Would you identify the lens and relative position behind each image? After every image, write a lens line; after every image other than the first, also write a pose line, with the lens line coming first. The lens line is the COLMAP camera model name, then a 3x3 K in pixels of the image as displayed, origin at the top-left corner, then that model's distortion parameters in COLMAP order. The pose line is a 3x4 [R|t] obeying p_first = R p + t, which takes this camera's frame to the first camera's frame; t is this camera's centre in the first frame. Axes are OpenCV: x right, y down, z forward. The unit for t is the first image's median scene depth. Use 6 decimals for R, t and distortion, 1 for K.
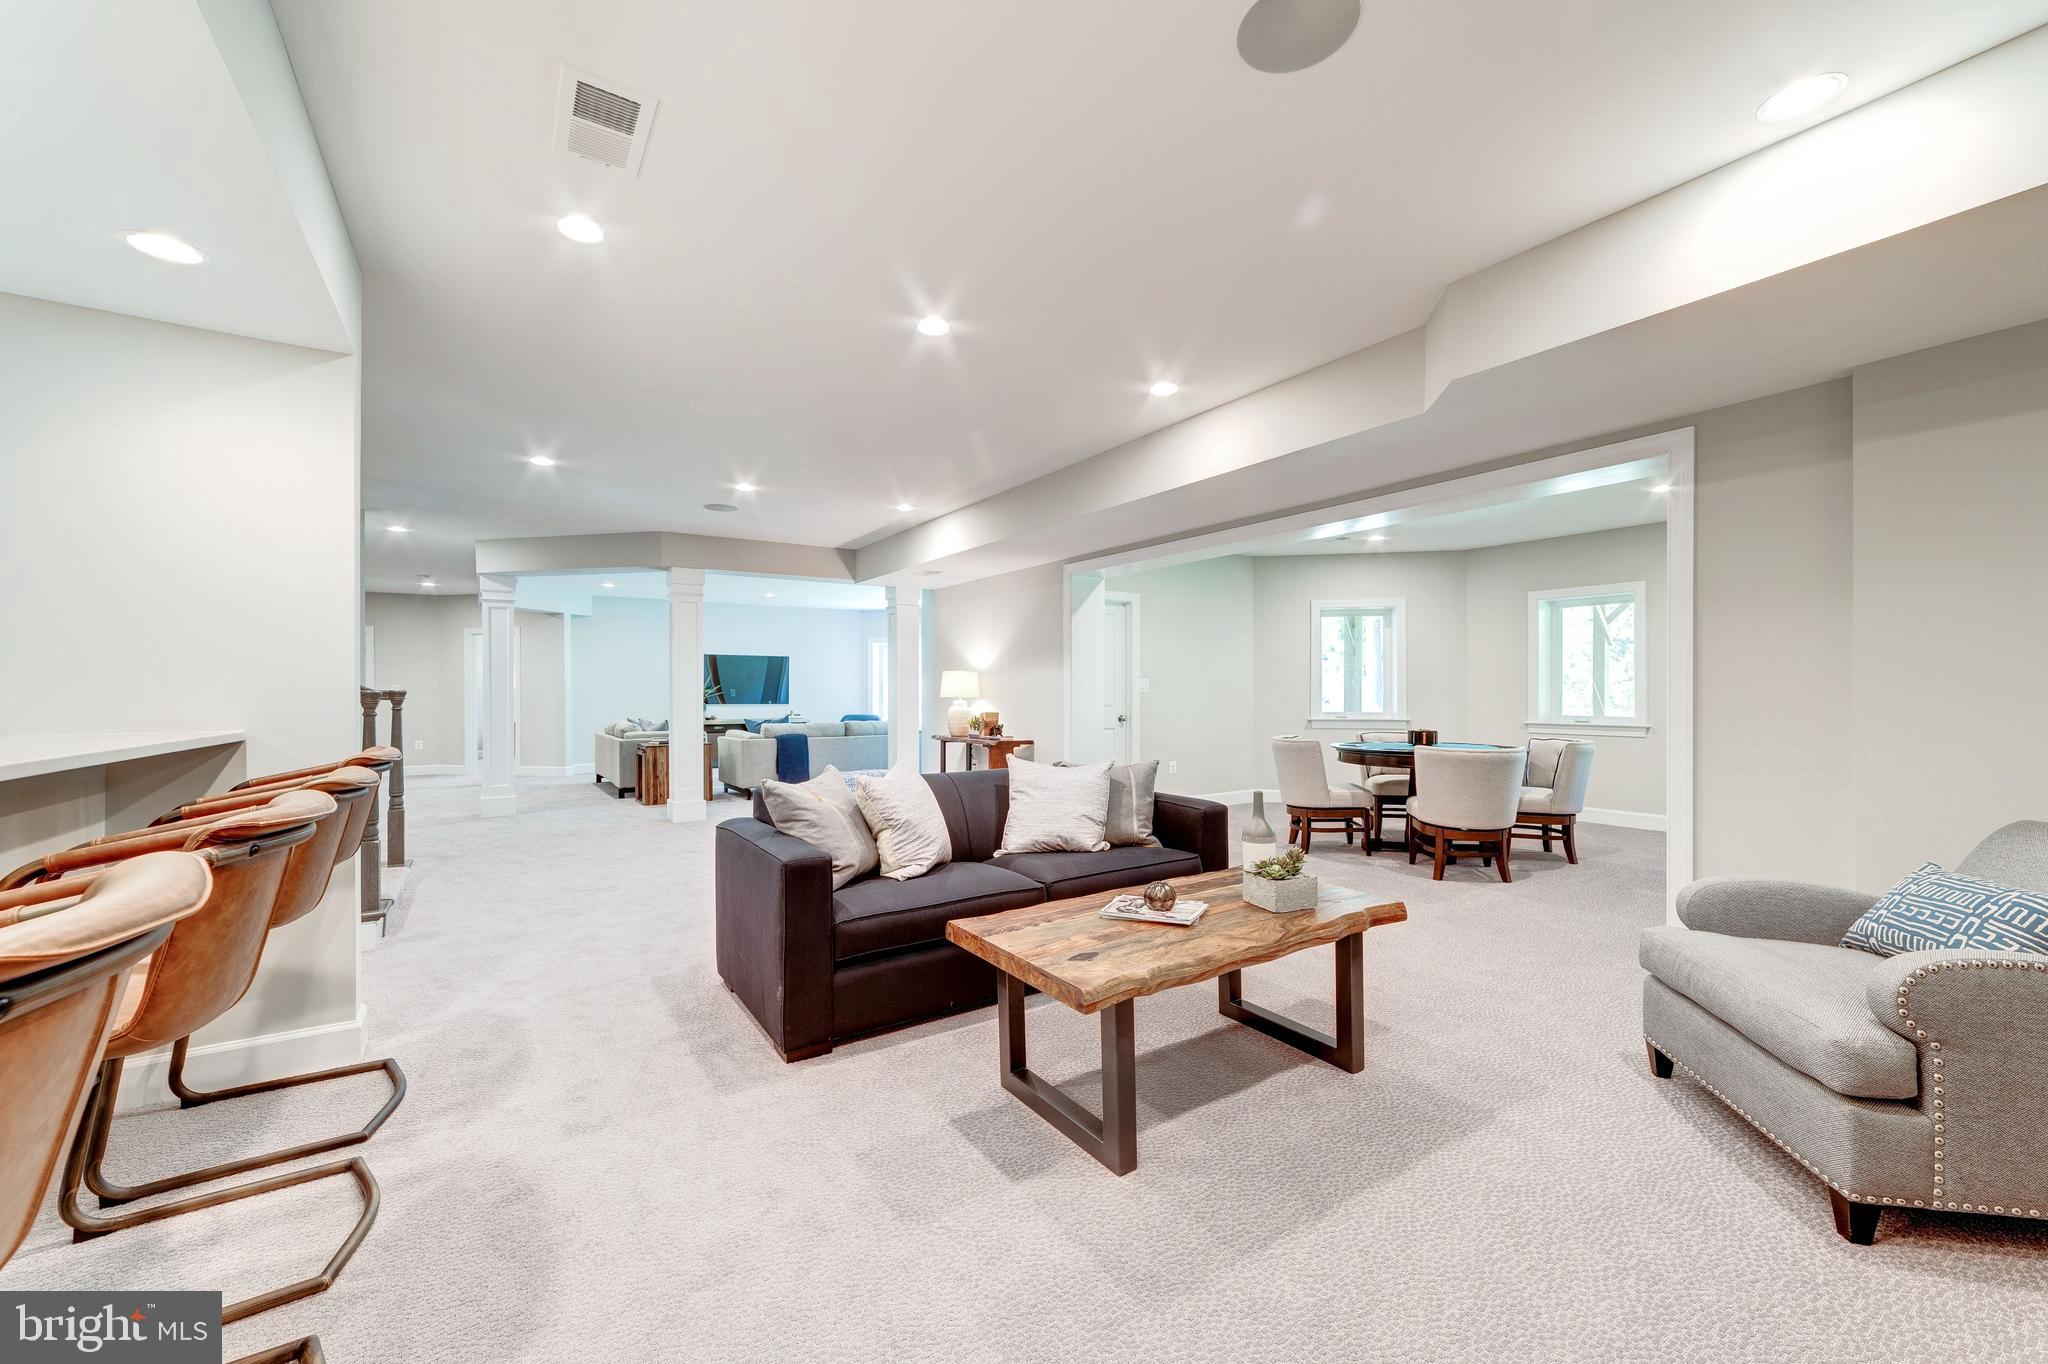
lens RADIAL K [[785.2, 0, 1032.2], [0, 785.2, 688.5], [0, 0, 1]] dist [0.004337, 0.002503]
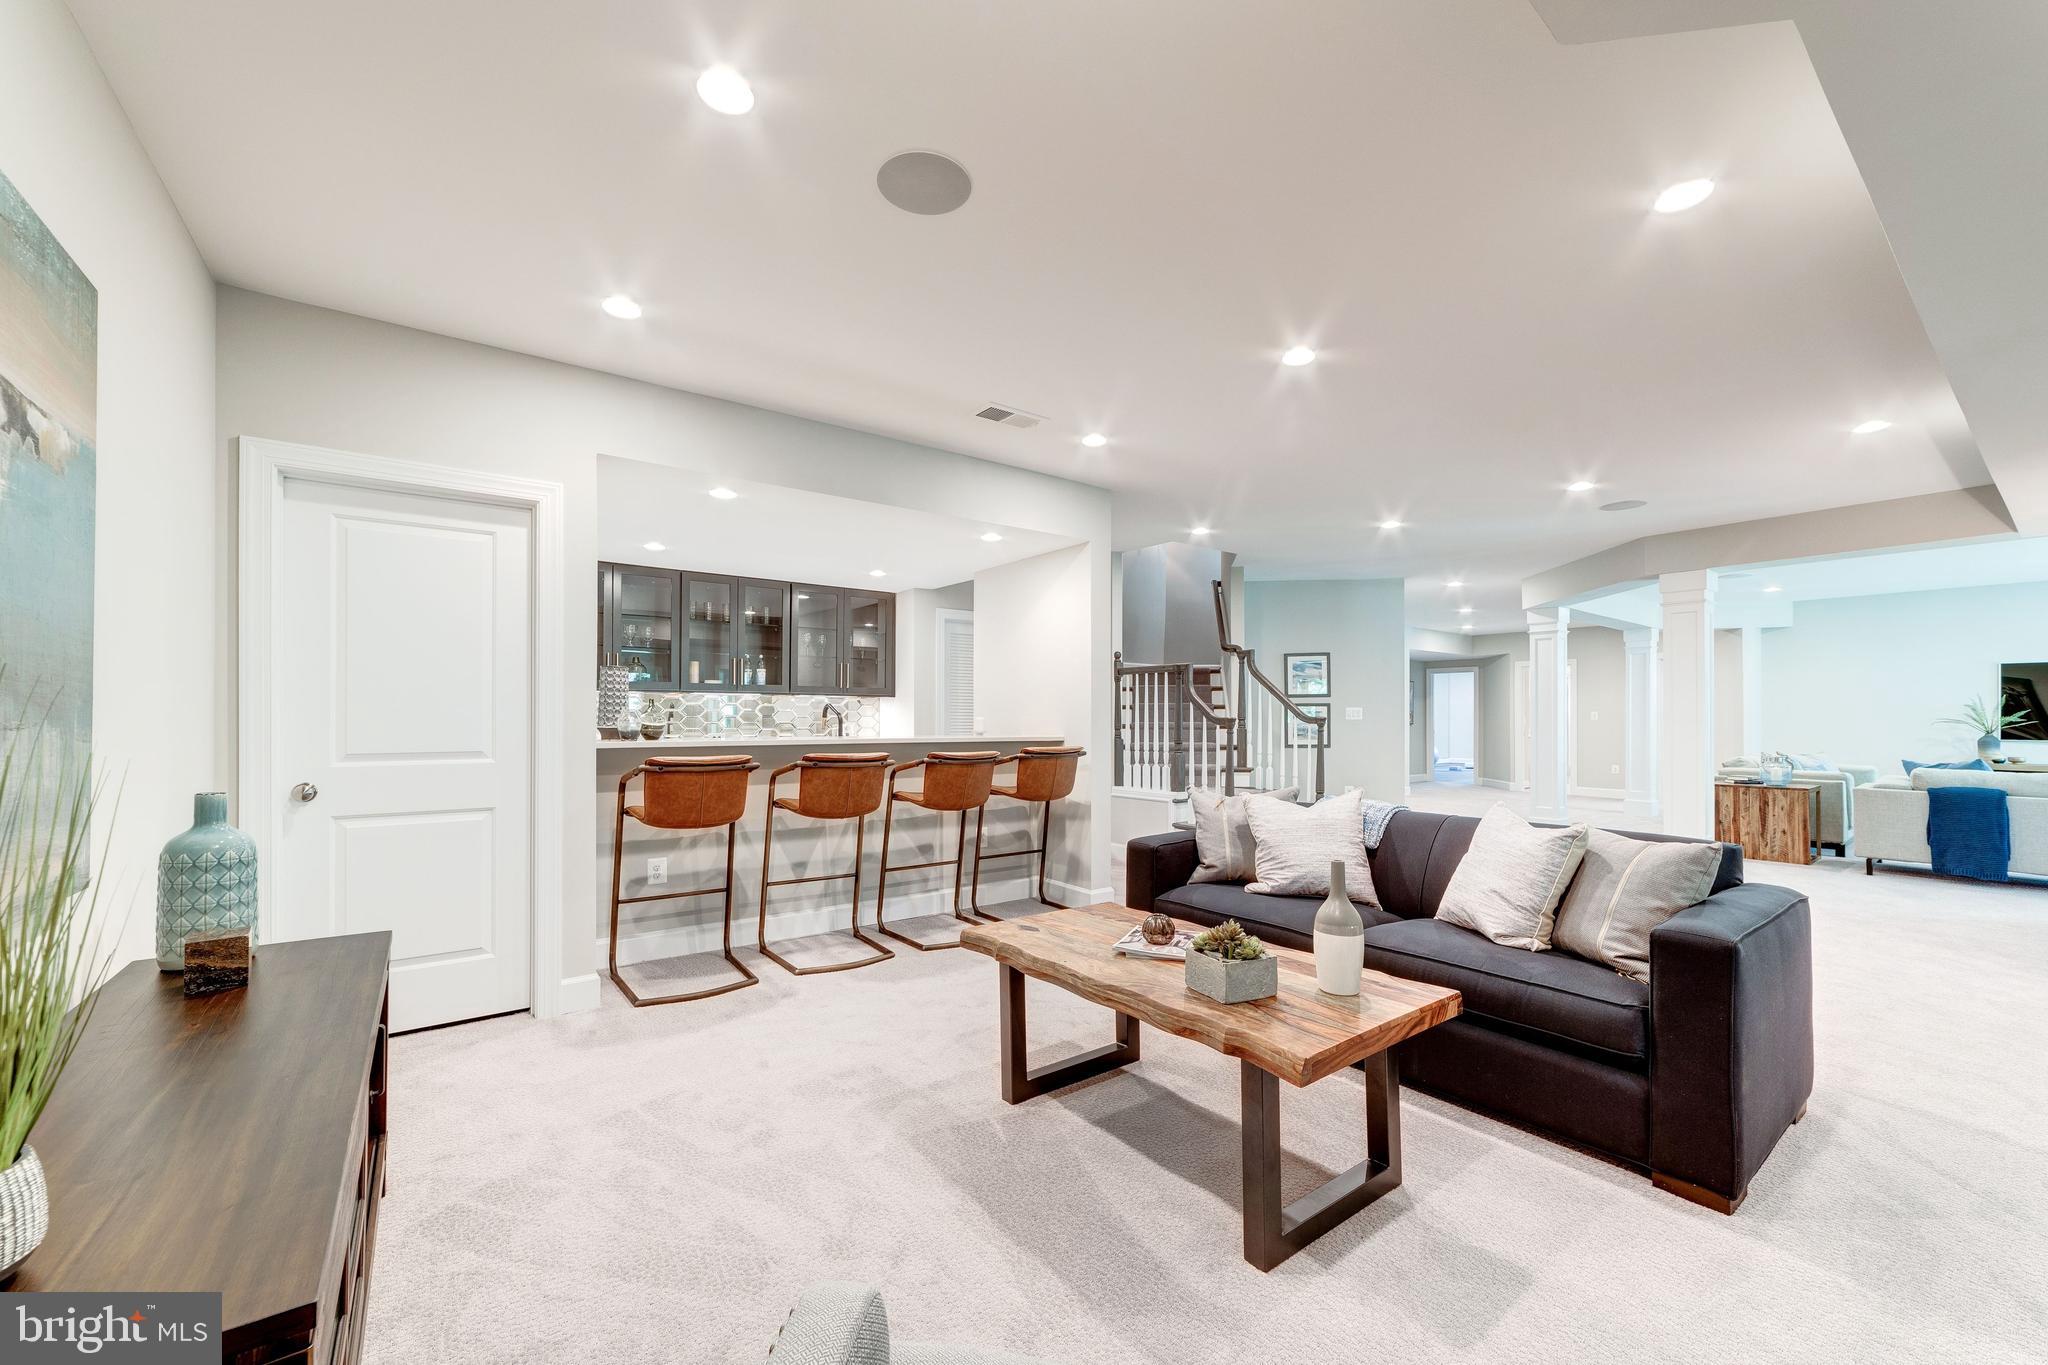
lens RADIAL K [[785.2, 0, 1022.8], [0, 785.2, 700.3], [0, 0, 1]] dist [0.004337, 0.002503]
pose [[0.087925, -0.016951, -0.995983, 1.099372], [-0.001265, 0.999852, -0.017129, -0.003116], [0.996126, 0.002766, 0.087890, 0.726691]]
